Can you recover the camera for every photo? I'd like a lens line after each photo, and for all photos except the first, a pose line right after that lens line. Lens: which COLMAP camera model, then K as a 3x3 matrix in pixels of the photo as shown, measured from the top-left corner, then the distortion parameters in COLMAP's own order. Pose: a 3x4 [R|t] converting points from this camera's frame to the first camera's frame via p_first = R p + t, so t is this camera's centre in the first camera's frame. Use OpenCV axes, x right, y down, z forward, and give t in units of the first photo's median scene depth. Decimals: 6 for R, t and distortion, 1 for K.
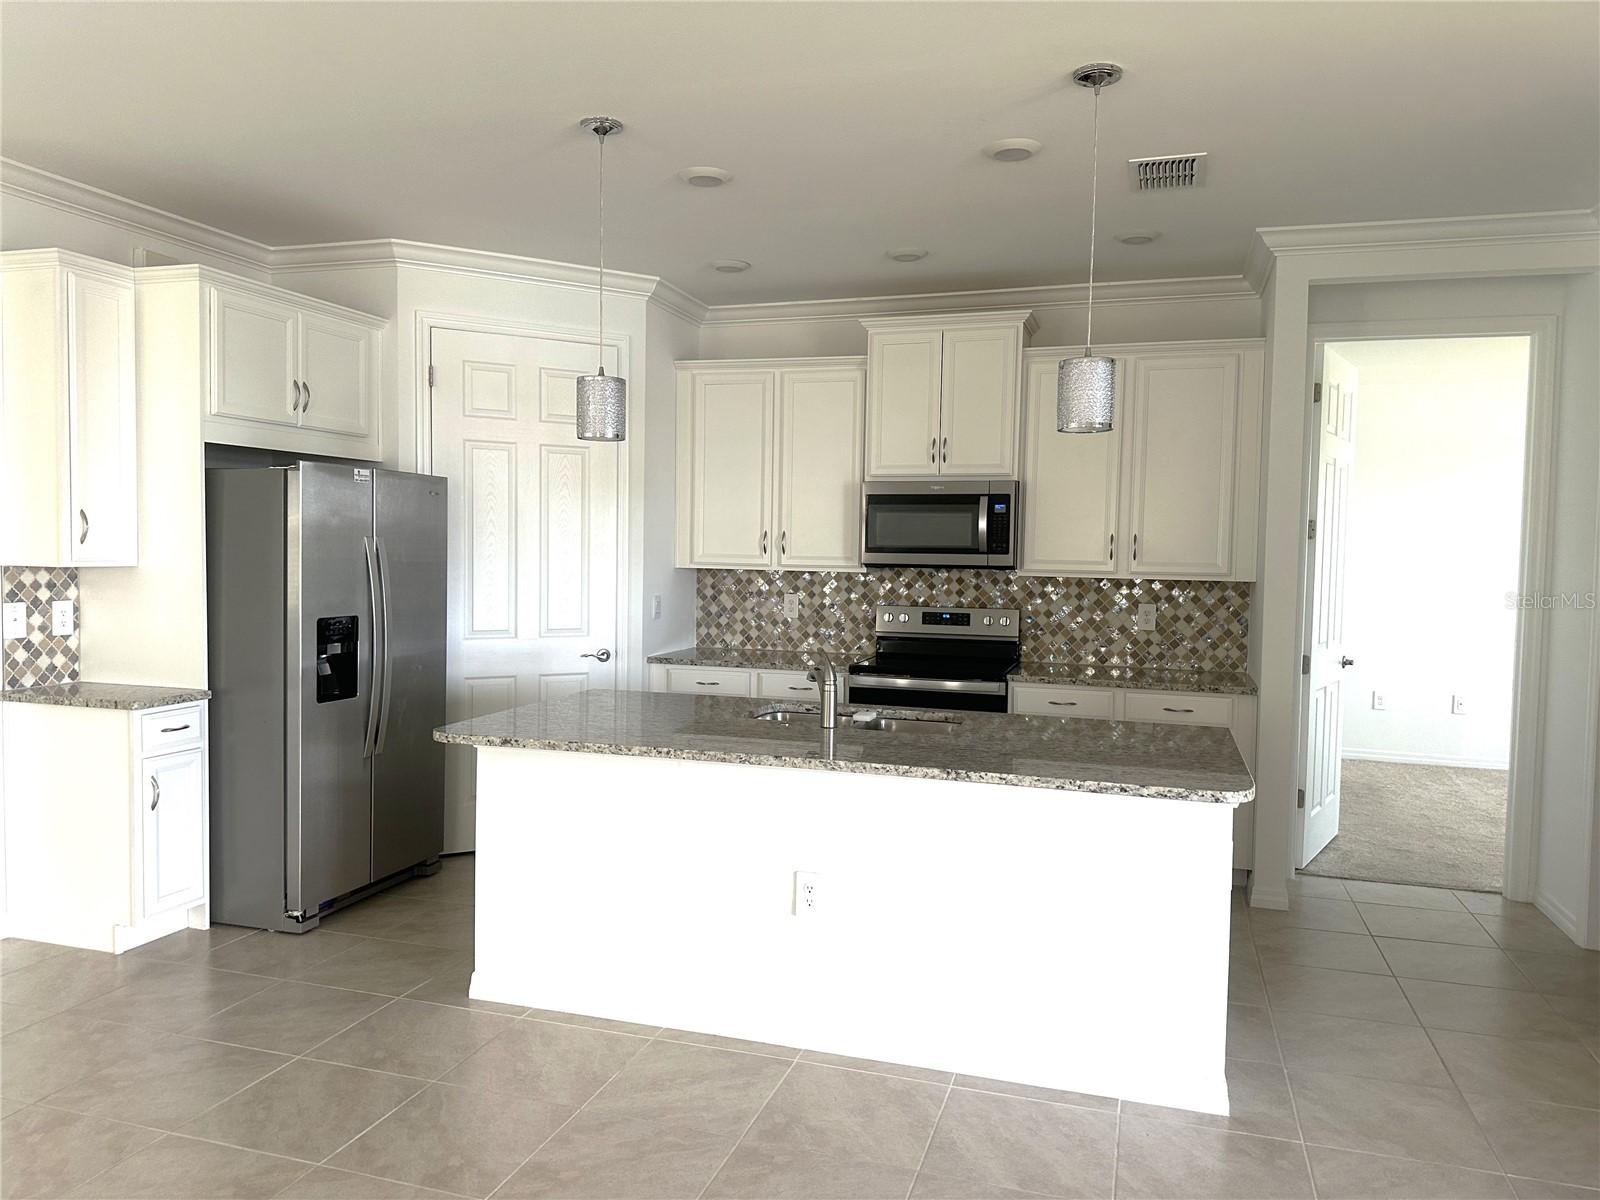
lens RADIAL K [[1126.7, 0, 815.8], [0, 1126.7, 600.4], [0, 0, 1]] dist [0.092187, -0.119526]
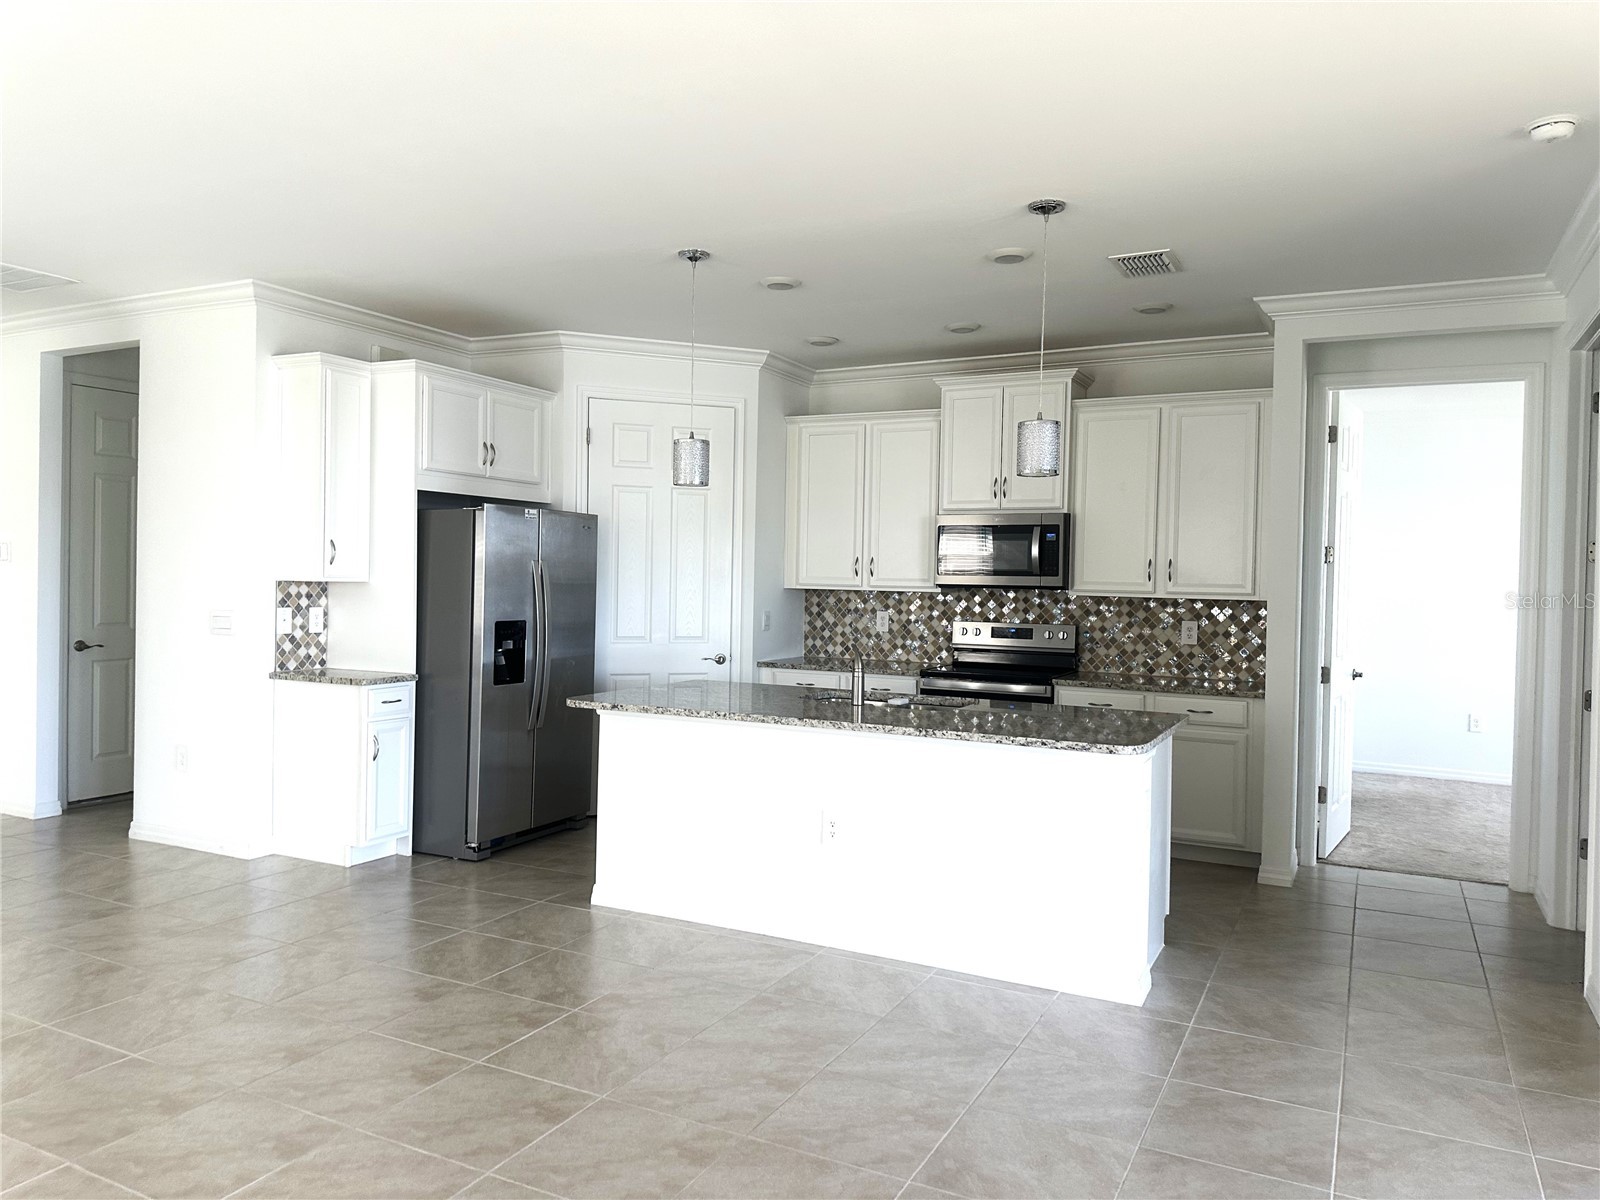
lens RADIAL K [[1124.0, 0, 816.3], [0, 1124.0, 589.2], [0, 0, 1]] dist [0.146280, -0.259893]
pose [[0.986654, 0.003079, -0.162804, 0.120263], [-0.009579, 0.999187, -0.039153, 0.021334], [0.162551, 0.040190, 0.985881, -0.196597]]
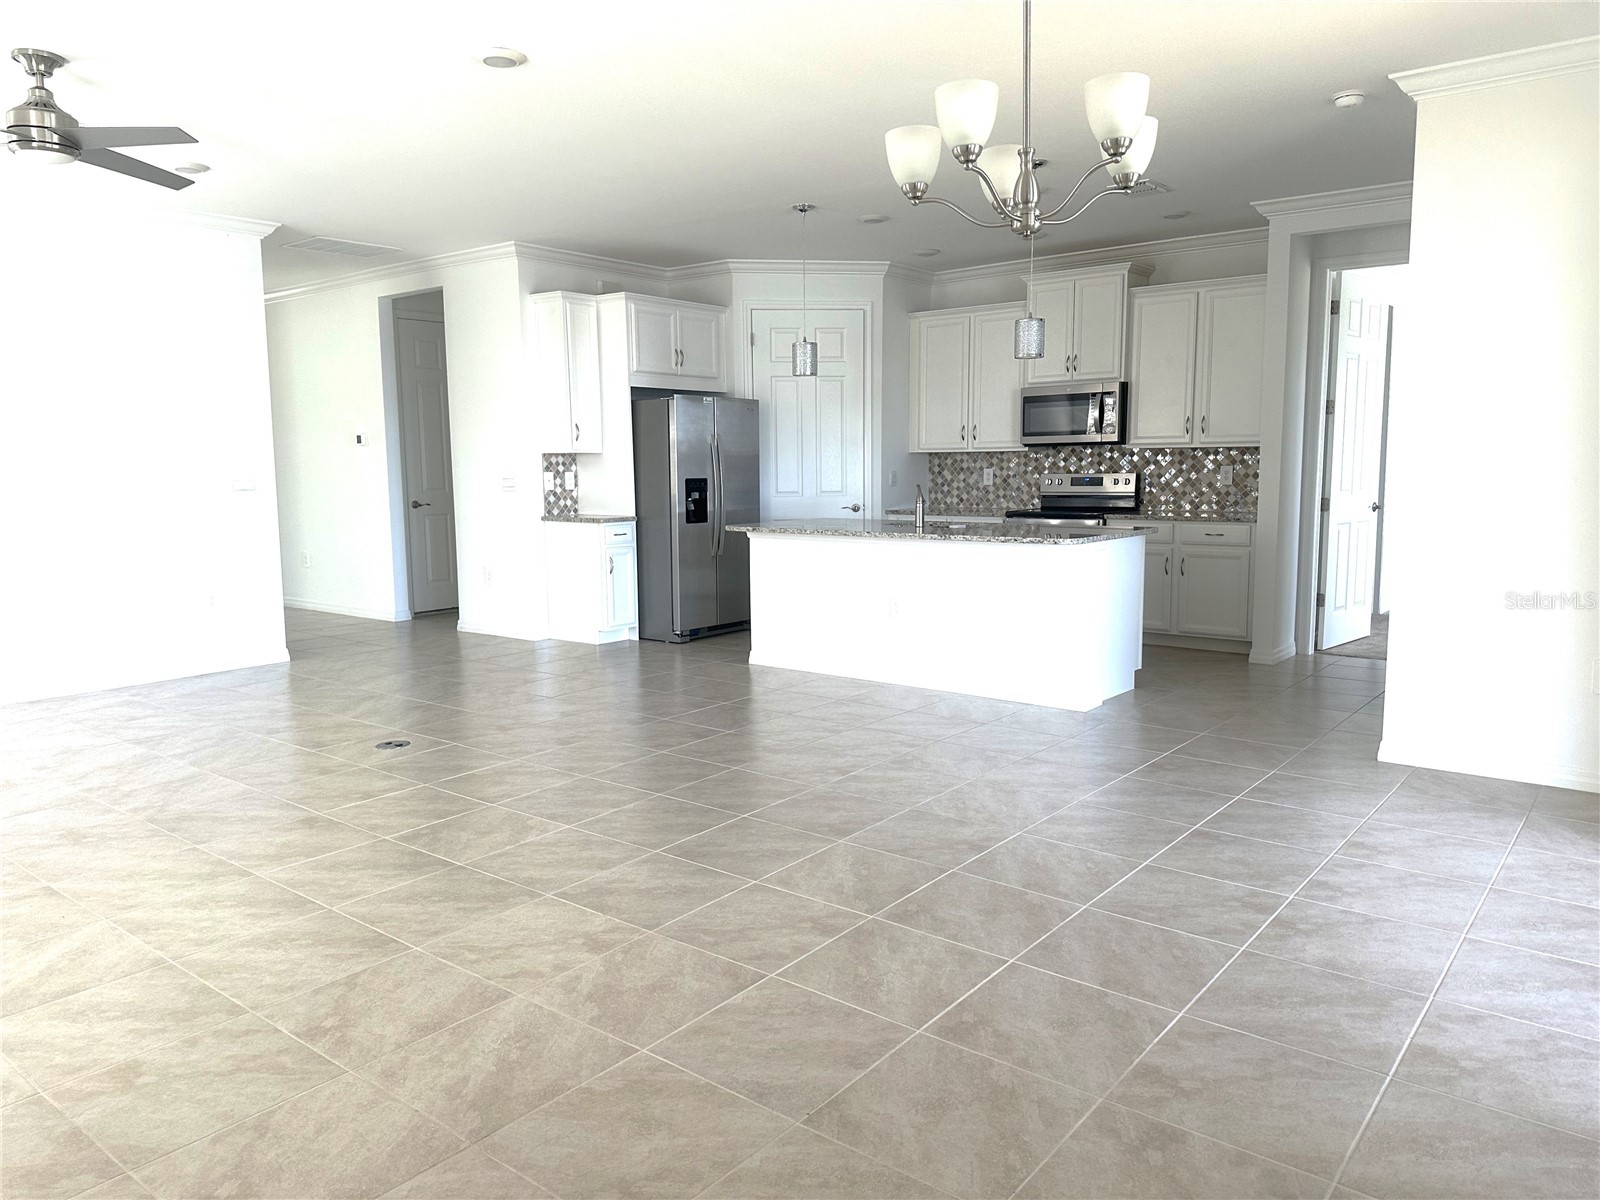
lens RADIAL K [[1126.7, 0, 815.8], [0, 1126.7, 600.4], [0, 0, 1]] dist [0.092187, -0.119526]
pose [[0.933435, 0.016847, -0.358352, 0.356438], [0.009818, 0.997323, 0.072461, 0.067812], [0.358613, -0.071155, 0.930770, -0.547582]]
